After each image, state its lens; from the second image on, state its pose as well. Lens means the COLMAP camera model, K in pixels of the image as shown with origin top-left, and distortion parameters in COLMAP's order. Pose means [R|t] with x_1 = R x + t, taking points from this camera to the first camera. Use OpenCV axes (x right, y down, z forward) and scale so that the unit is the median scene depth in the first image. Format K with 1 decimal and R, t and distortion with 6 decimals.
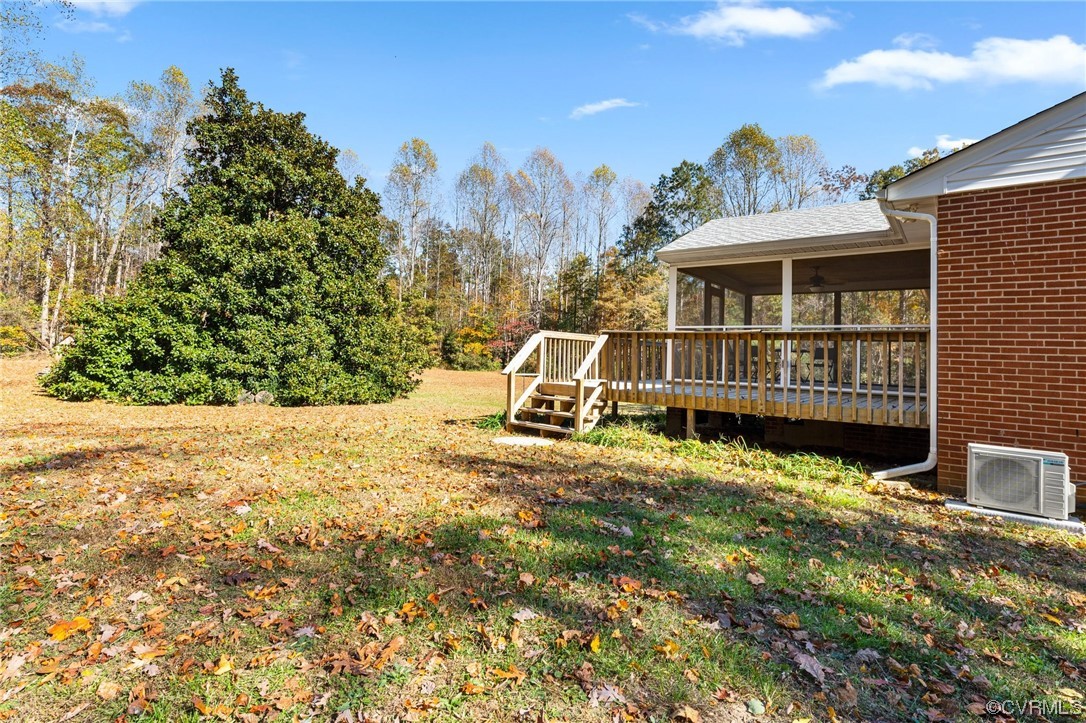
lens RADIAL K [[533.5, 0, 545.3], [0, 533.5, 316.4], [0, 0, 1]] dist [-0.000333, -0.000095]
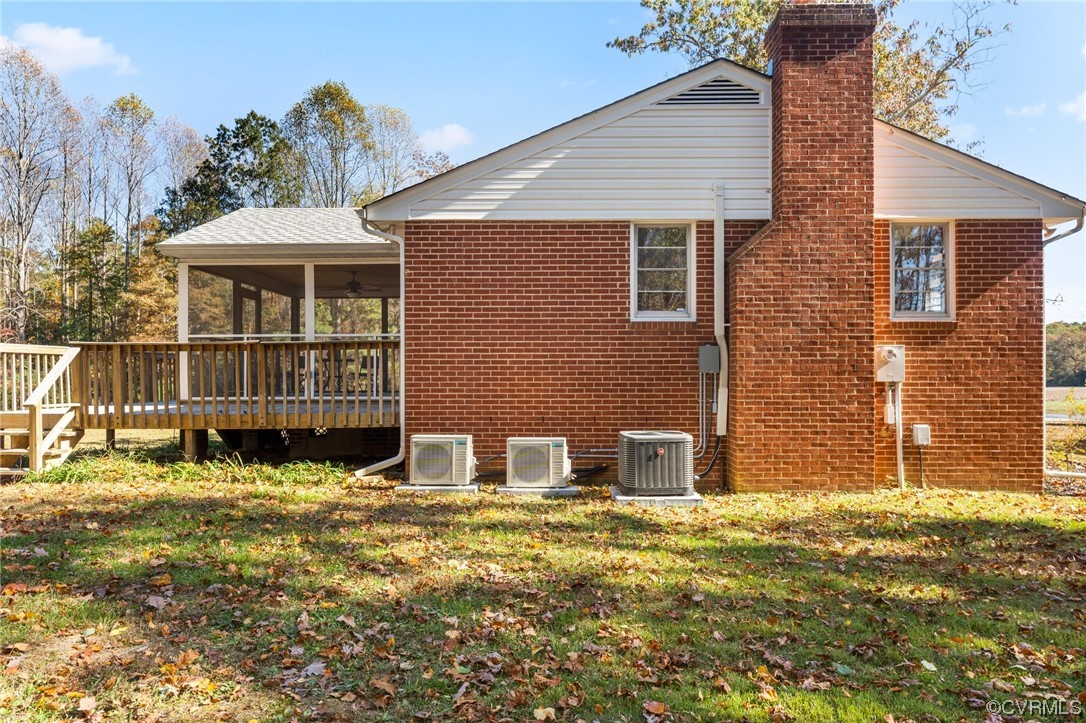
lens RADIAL K [[685.1, 0, 543.0], [0, 685.1, 361.5], [0, 0, 1]] dist [0.000861, 0.001293]
pose [[0.809728, -0.028687, 0.586104, 0.074062], [-0.009640, 0.998019, 0.062166, -0.014504], [-0.586727, -0.055988, 0.807847, -0.230330]]
